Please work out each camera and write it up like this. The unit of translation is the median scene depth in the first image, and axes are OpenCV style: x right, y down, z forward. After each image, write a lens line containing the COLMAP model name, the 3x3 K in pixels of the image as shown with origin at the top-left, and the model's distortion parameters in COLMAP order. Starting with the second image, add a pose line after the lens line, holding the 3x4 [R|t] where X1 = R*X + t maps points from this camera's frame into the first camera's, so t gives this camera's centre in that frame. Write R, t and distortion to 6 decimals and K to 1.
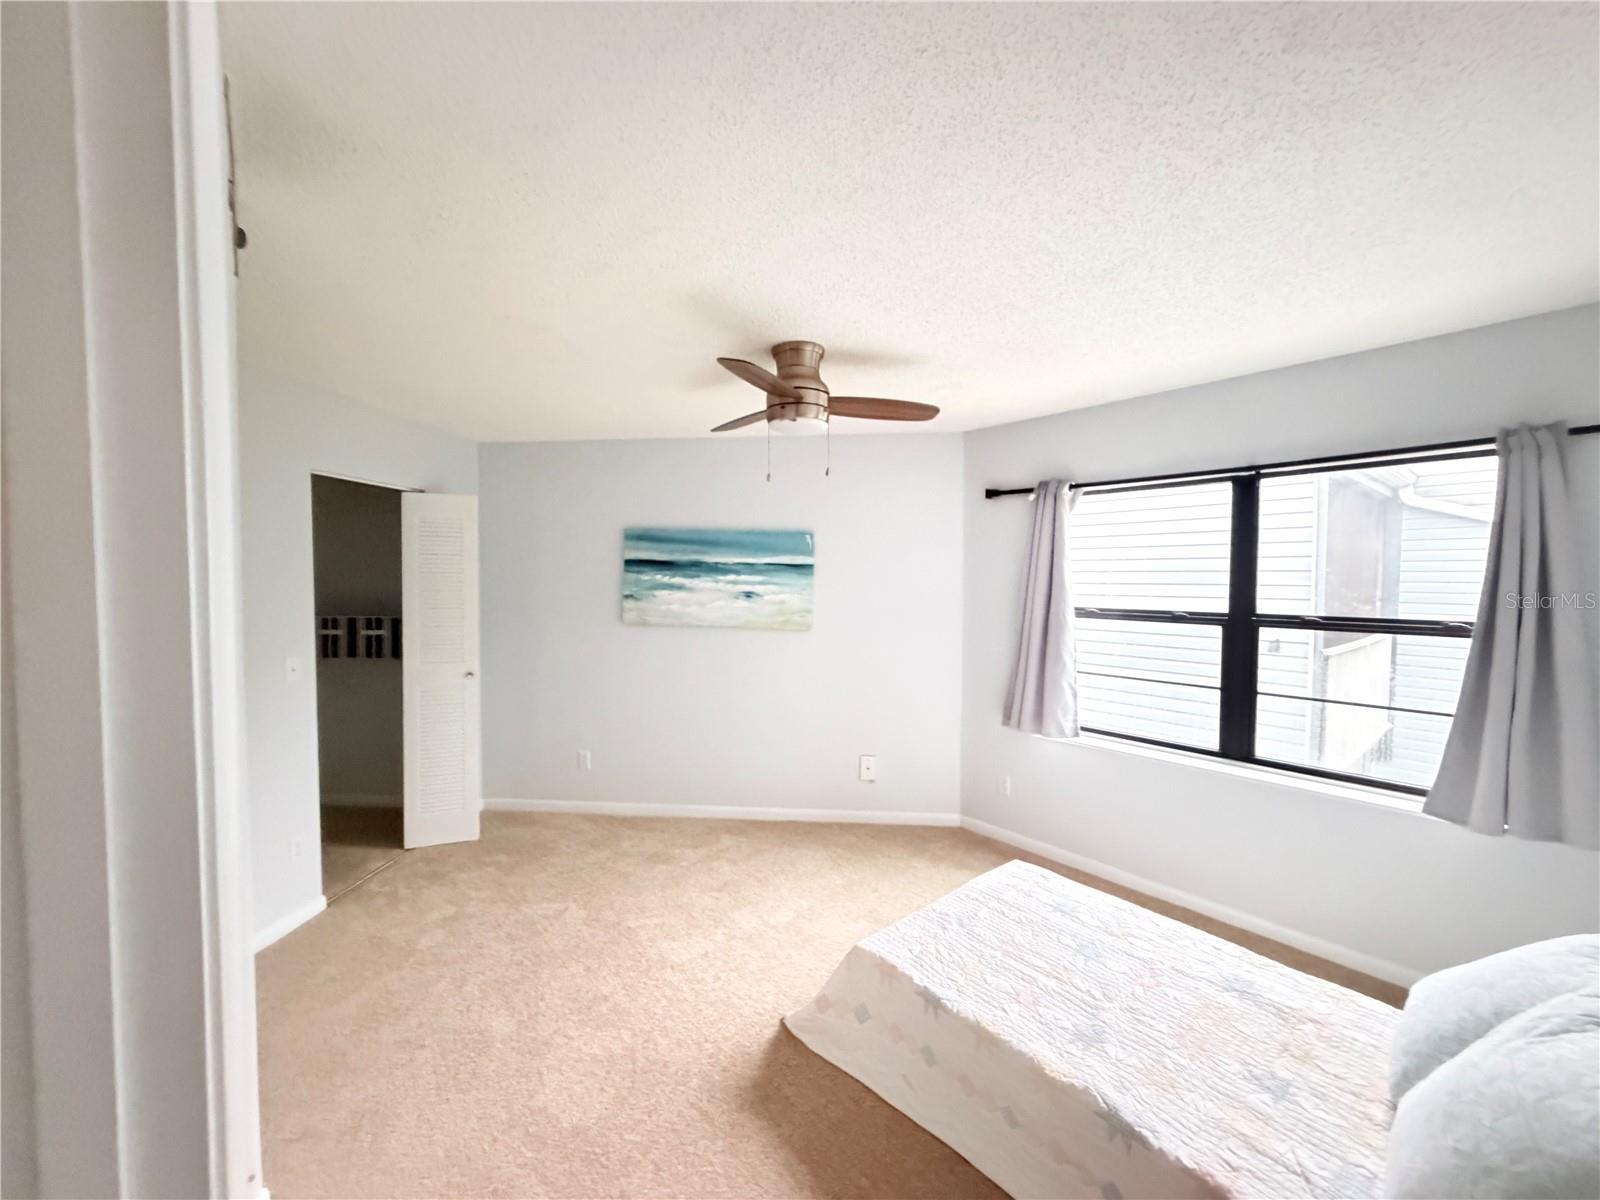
lens RADIAL K [[645.8, 0, 797.3], [0, 645.8, 601.7], [0, 0, 1]] dist [-0.015079, 0.003624]
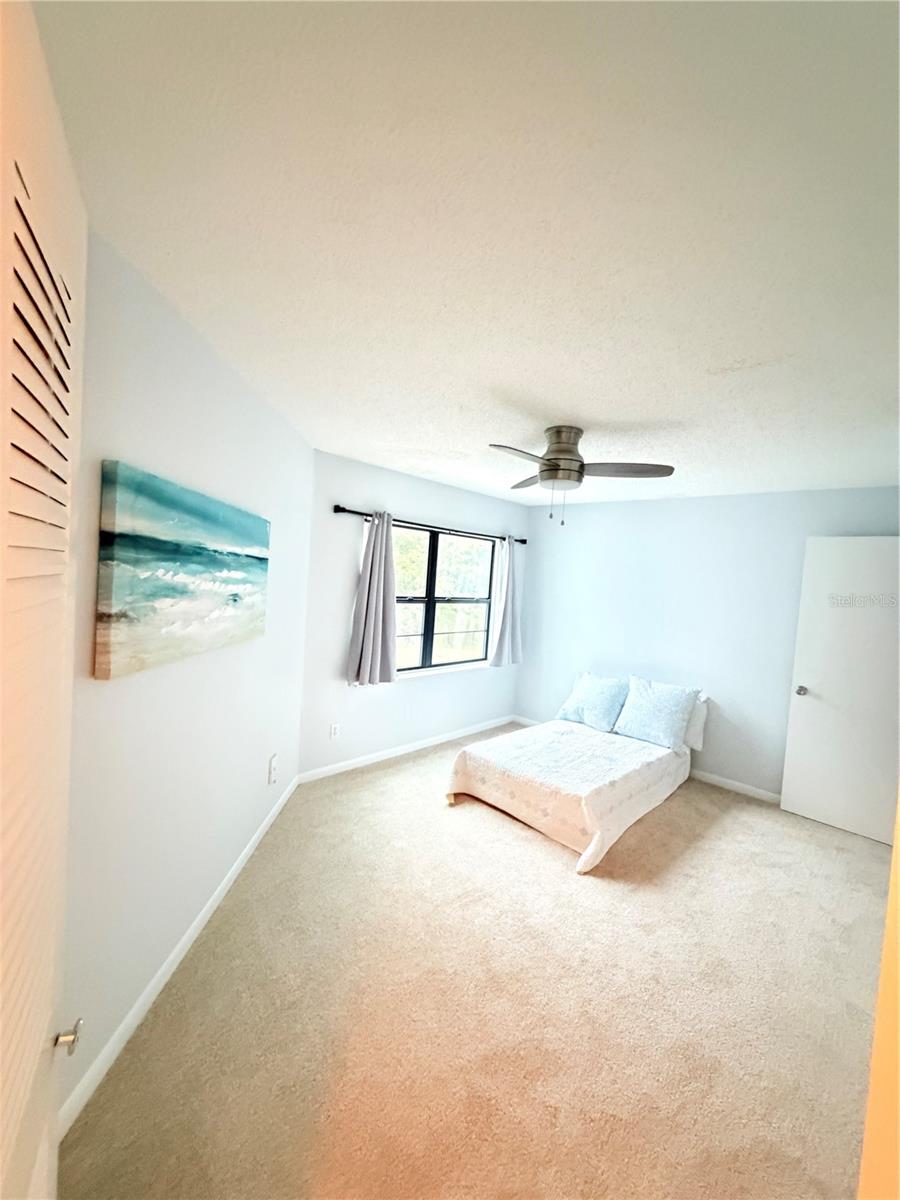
lens RADIAL K [[479.6, 0, 450.7], [0, 479.6, 596.2], [0, 0, 1]] dist [0.001240, -0.000018]
pose [[-0.122963, -0.051629, 0.991067, -0.675461], [-0.028422, 0.998419, 0.048486, -0.048440], [-0.992004, -0.022206, -0.124236, 0.894548]]
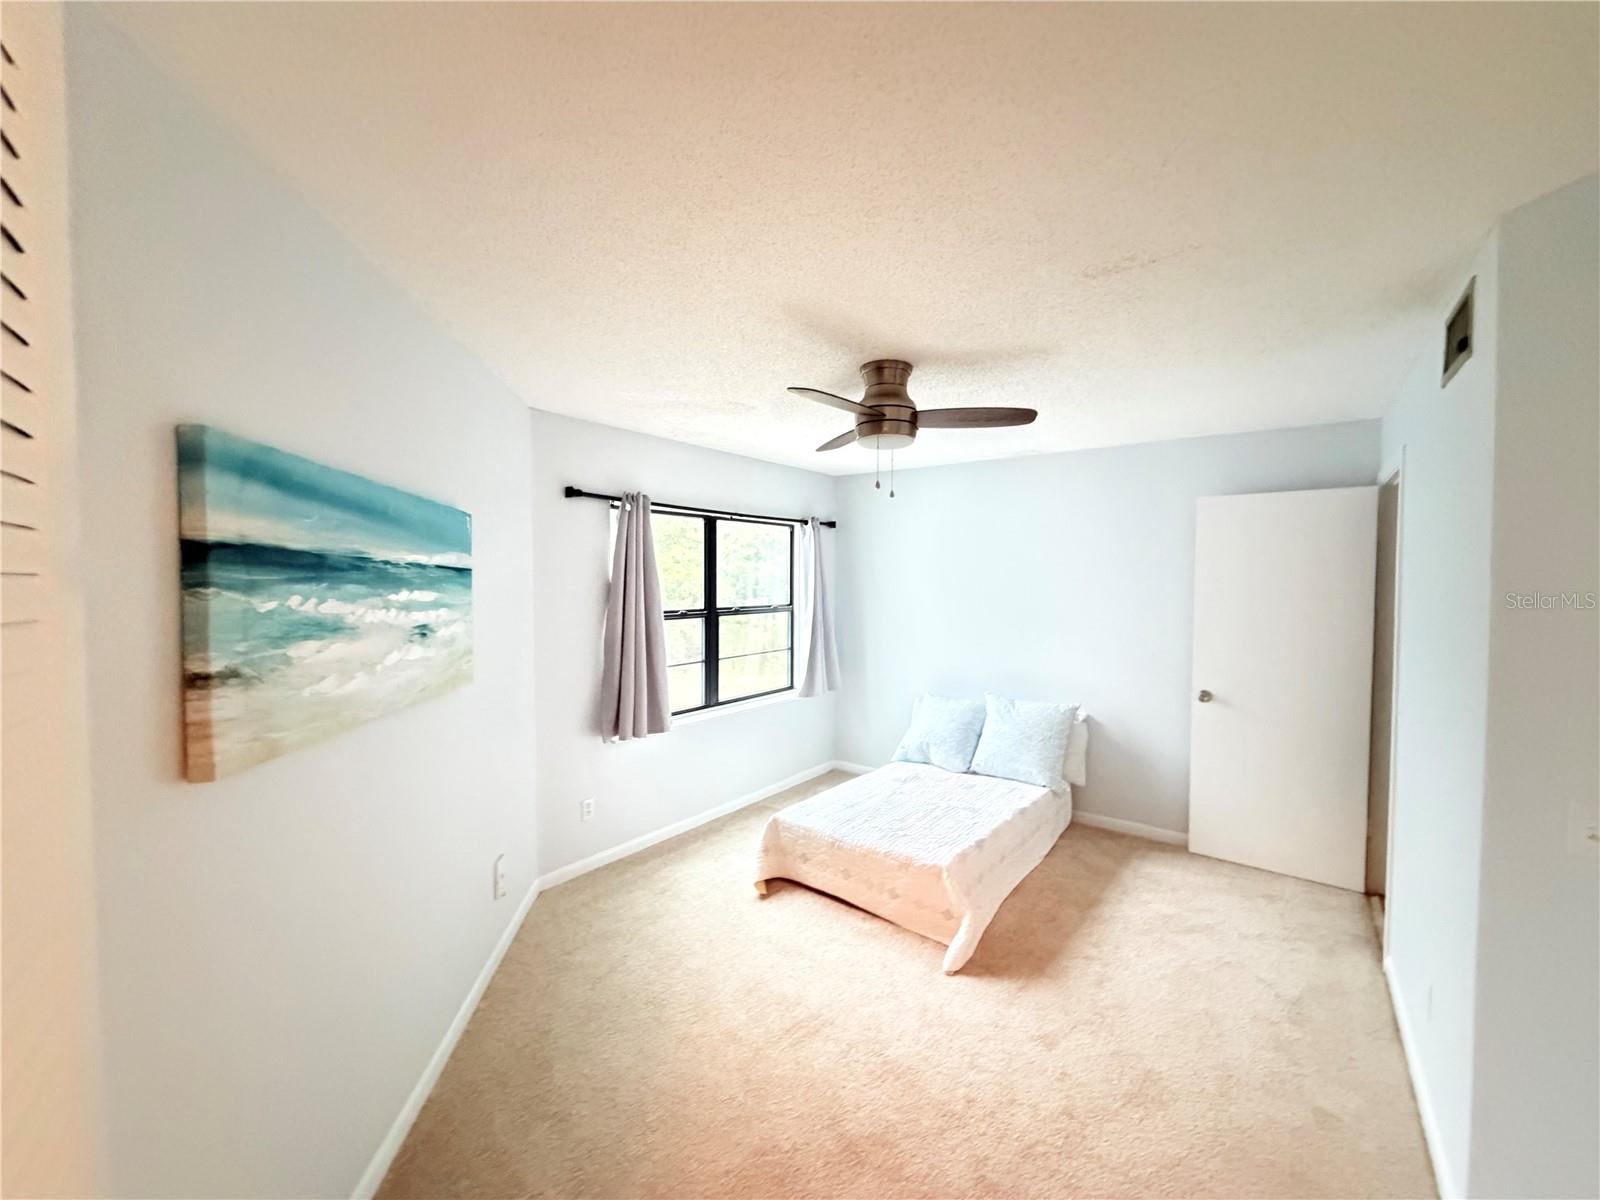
lens RADIAL K [[639.5, 0, 796.7], [0, 639.5, 600.6], [0, 0, 1]] dist [0.001240, -0.000018]
pose [[-0.226702, -0.036954, 0.973263, -0.635056], [0.034978, 0.998326, 0.046053, -0.048327], [-0.973336, 0.044484, -0.225030, 0.903948]]
